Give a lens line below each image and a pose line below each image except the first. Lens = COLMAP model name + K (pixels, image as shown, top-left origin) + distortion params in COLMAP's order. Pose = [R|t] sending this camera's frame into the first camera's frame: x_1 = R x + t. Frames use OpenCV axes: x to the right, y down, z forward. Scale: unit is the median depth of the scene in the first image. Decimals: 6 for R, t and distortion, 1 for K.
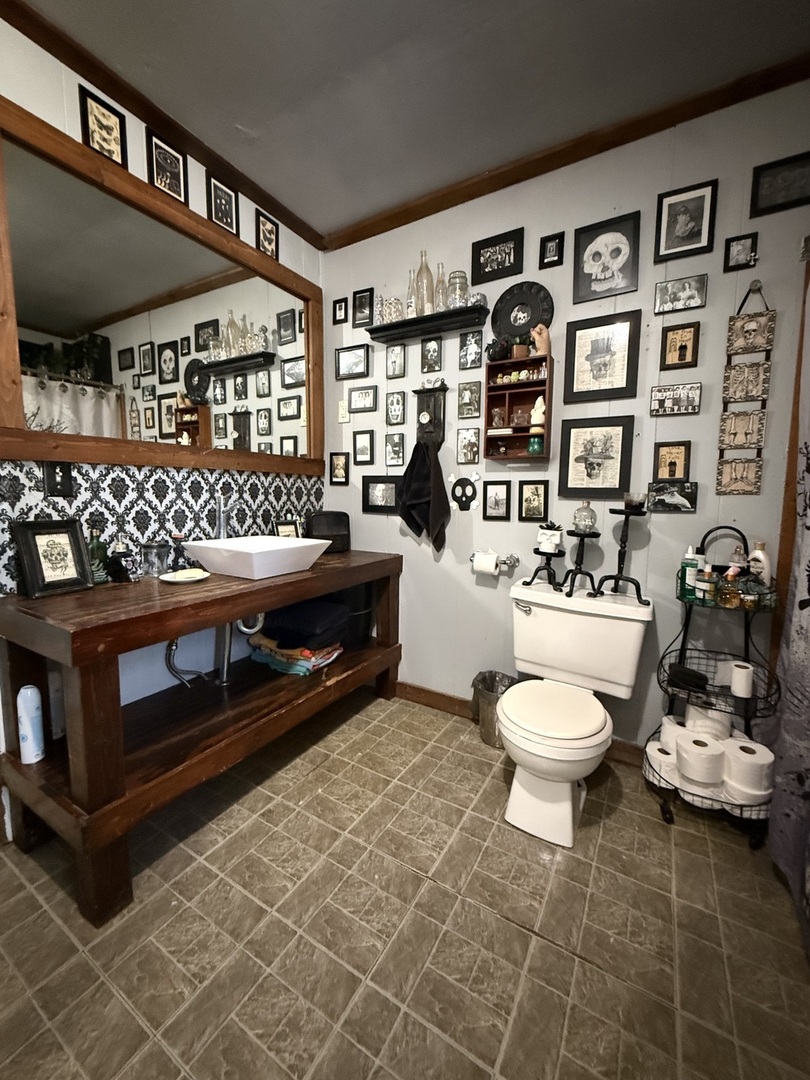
lens RADIAL K [[437.9, 0, 401.8], [0, 437.9, 529.4], [0, 0, 1]] dist [0.001162, 0.000204]
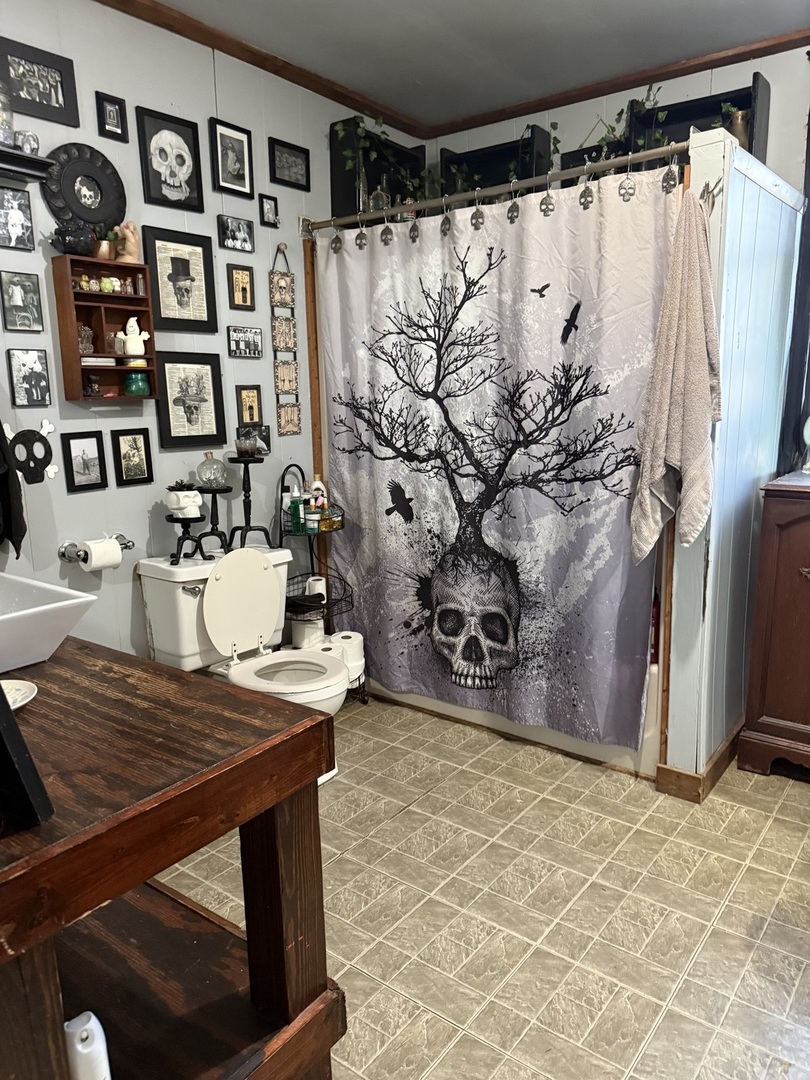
lens RADIAL K [[765.0, 0, 404.1], [0, 765.0, 545.5], [0, 0, 1]] dist [-0.040990, -0.004899]
pose [[0.110716, -0.204043, 0.972681, -1.001856], [0.096297, 0.976295, 0.193840, -0.132660], [-0.989176, 0.072205, 0.127740, 0.415667]]
